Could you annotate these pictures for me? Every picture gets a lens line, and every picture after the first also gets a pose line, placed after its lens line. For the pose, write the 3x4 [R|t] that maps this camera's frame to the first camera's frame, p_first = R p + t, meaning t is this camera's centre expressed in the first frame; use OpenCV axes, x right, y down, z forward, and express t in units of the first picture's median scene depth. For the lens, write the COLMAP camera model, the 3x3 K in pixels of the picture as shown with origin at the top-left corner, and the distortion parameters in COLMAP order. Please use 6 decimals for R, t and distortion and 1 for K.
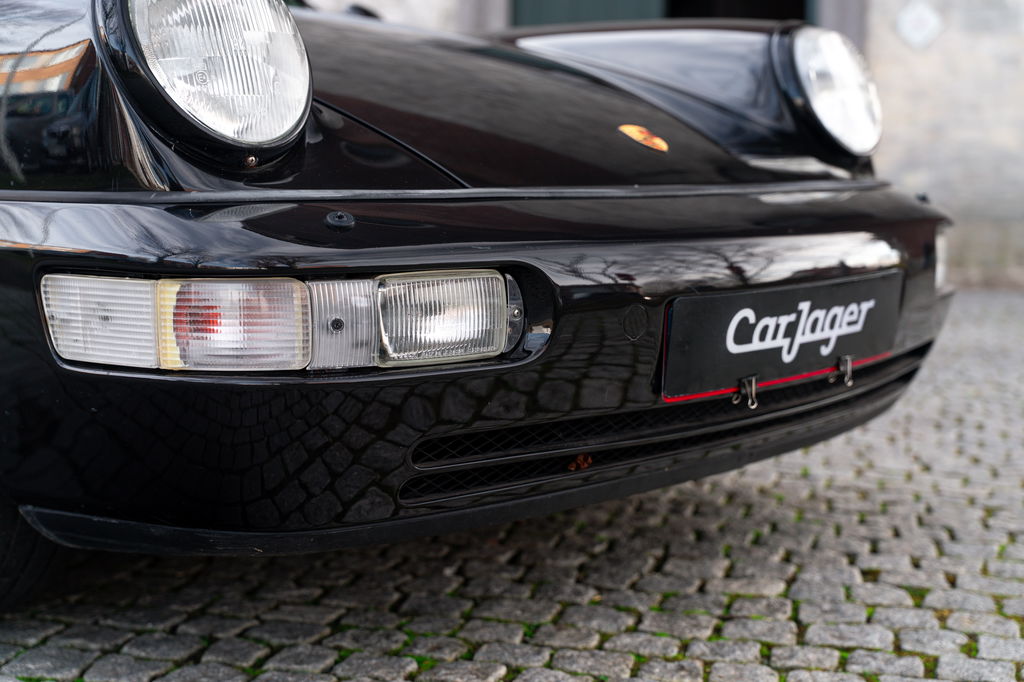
lens RADIAL K [[1515.4, 0, 495.1], [0, 1515.4, 342.7], [0, 0, 1]] dist [0.031618, 0.007276]
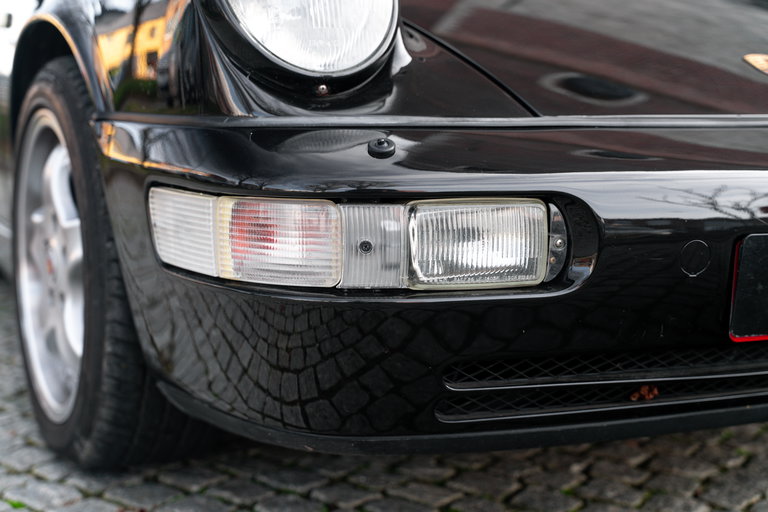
lens RADIAL K [[1136.5, 0, 371.4], [0, 1136.5, 257.3], [0, 0, 1]] dist [0.031618, 0.007276]
pose [[0.924128, 0.060102, -0.377325, 0.158239], [-0.050177, 0.998088, 0.036088, -0.026856], [0.378773, -0.014417, 0.925377, 0.224442]]
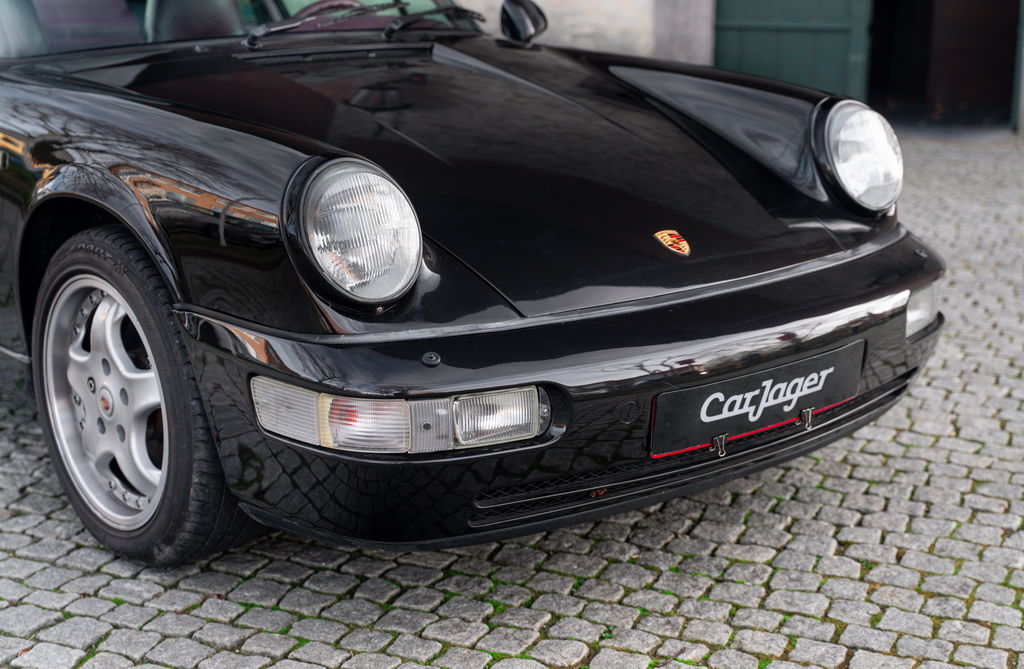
lens RADIAL K [[1786.4, 0, 512.0], [0, 1786.4, 334.5], [0, 0, 1]] dist [0.025112, 0.034021]
pose [[0.988401, 0.043481, -0.145506, 0.210691], [-0.018876, 0.985880, 0.166386, -0.347891], [0.150686, -0.161710, 0.975266, -0.677683]]
